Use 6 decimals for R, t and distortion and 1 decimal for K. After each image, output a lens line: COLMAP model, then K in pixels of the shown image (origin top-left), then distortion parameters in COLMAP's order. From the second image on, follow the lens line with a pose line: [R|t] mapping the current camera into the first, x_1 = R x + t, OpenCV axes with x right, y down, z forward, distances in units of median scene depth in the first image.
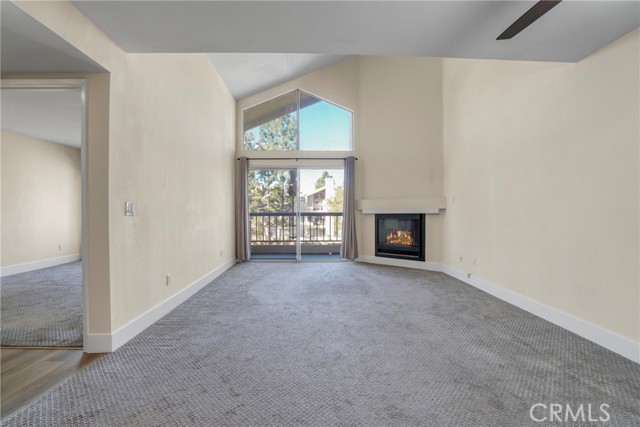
lens RADIAL K [[295.2, 0, 316.6], [0, 295.2, 211.5], [0, 0, 1]] dist [-0.045701, 0.003915]
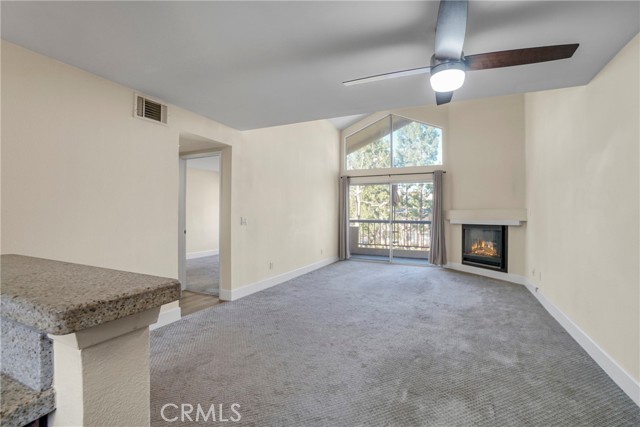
lens RADIAL K [[295.2, 0, 332.9], [0, 295.2, 213.7], [0, 0, 1]] dist [-0.045701, 0.003915]
pose [[0.904194, 0.010223, -0.427000, 0.247406], [-0.011499, 0.999934, -0.000410, -0.024695], [0.426967, 0.005281, 0.904252, -0.152524]]
